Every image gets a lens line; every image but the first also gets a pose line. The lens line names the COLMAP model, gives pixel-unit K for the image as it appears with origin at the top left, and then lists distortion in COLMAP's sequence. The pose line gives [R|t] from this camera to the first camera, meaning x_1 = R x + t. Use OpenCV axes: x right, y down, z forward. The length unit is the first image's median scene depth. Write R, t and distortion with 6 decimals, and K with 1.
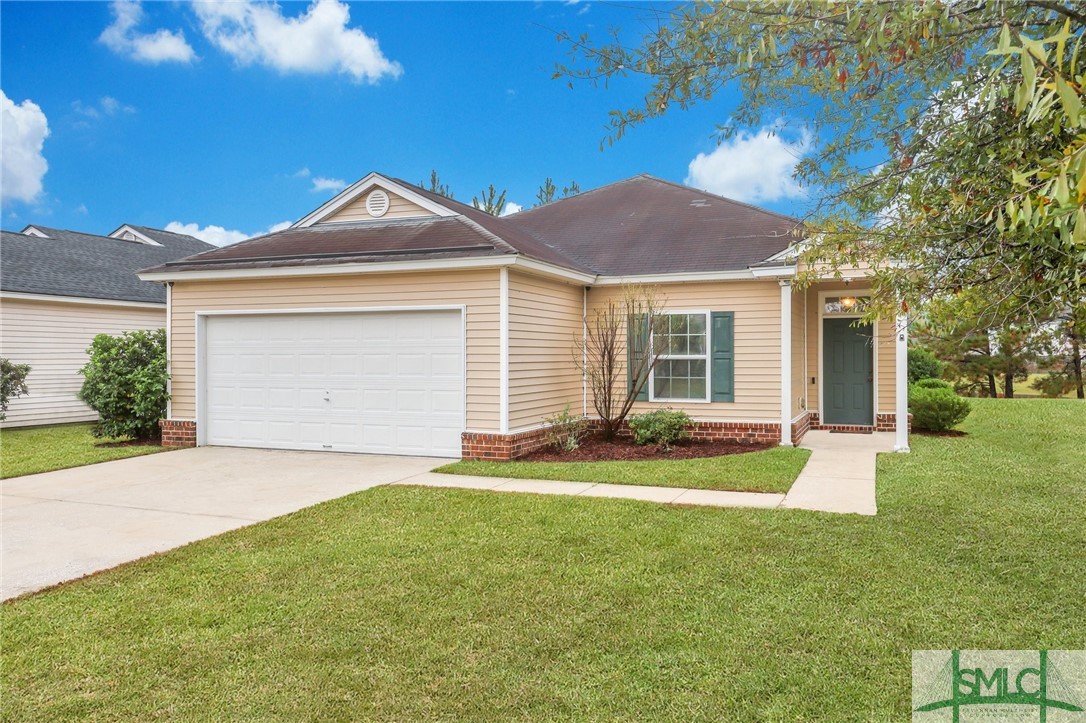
lens RADIAL K [[825.4, 0, 543.2], [0, 825.4, 347.7], [0, 0, 1]] dist [0.002526, 0.000957]
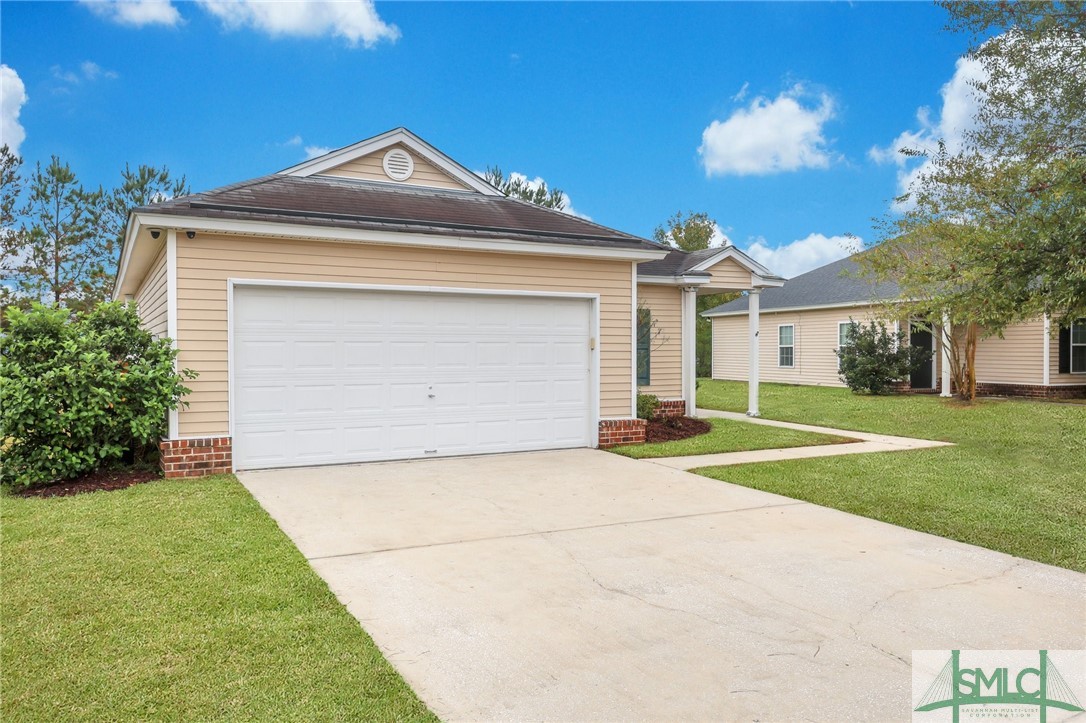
lens RADIAL K [[822.0, 0, 543.0], [0, 822.0, 361.5], [0, 0, 1]] dist [0.003854, -0.000066]
pose [[0.631820, -0.009395, 0.775058, -0.792306], [-0.008589, 0.999780, 0.019121, 0.009895], [-0.775068, -0.018737, 0.631600, 0.361098]]
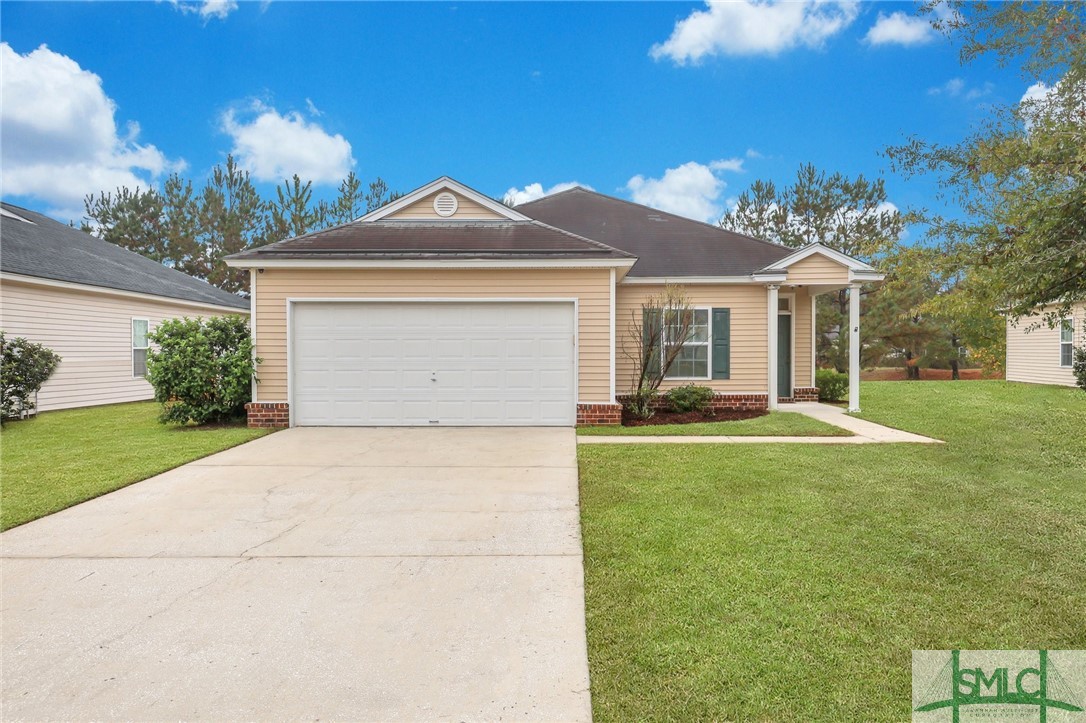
lens RADIAL K [[822.0, 0, 543.0], [0, 822.0, 361.5], [0, 0, 1]] dist [0.003854, -0.000066]
pose [[0.934469, -0.003860, 0.356023, -0.491012], [-0.003830, 0.999774, 0.020890, 0.013242], [-0.356024, -0.020885, 0.934244, -0.088224]]
